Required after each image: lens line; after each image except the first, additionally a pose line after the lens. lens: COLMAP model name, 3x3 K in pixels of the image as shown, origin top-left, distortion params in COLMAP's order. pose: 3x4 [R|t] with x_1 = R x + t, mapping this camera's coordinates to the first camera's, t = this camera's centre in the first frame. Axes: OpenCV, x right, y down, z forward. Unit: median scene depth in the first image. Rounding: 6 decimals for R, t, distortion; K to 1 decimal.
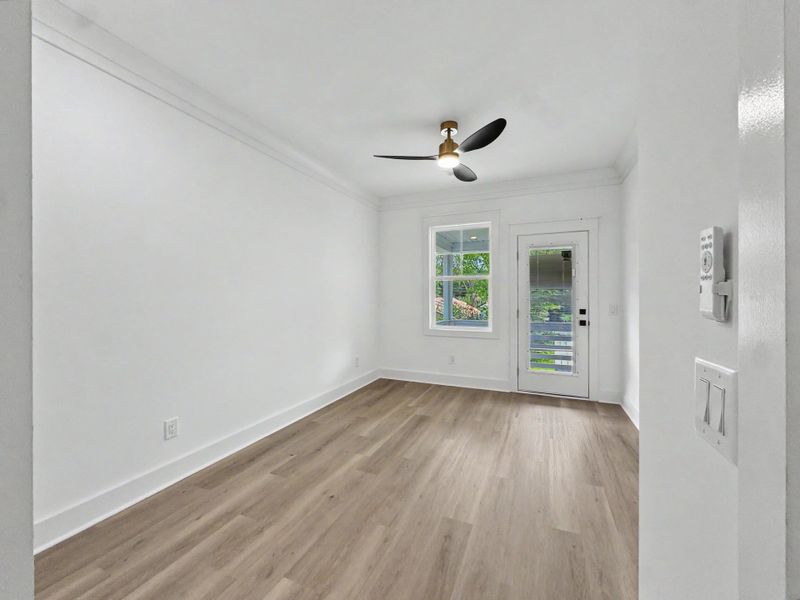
lens RADIAL K [[326.3, 0, 399.9], [0, 326.3, 294.3], [0, 0, 1]] dist [-0.001482, -0.000182]
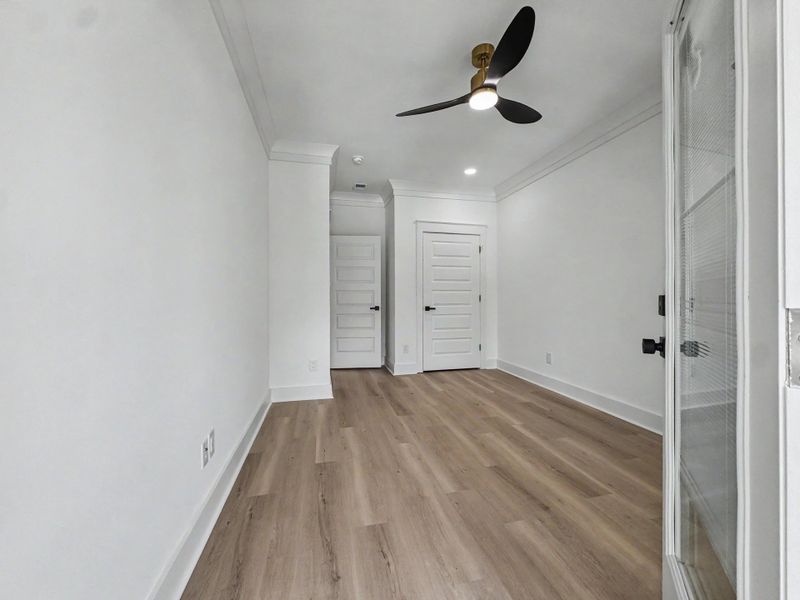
lens RADIAL K [[326.3, 0, 399.9], [0, 326.3, 294.3], [0, 0, 1]] dist [-0.001482, -0.000182]
pose [[-0.793791, 0.001643, -0.608188, 0.933008], [0.005383, 0.999976, -0.004325, 0.069927], [0.608167, -0.006707, -0.793781, 1.776443]]
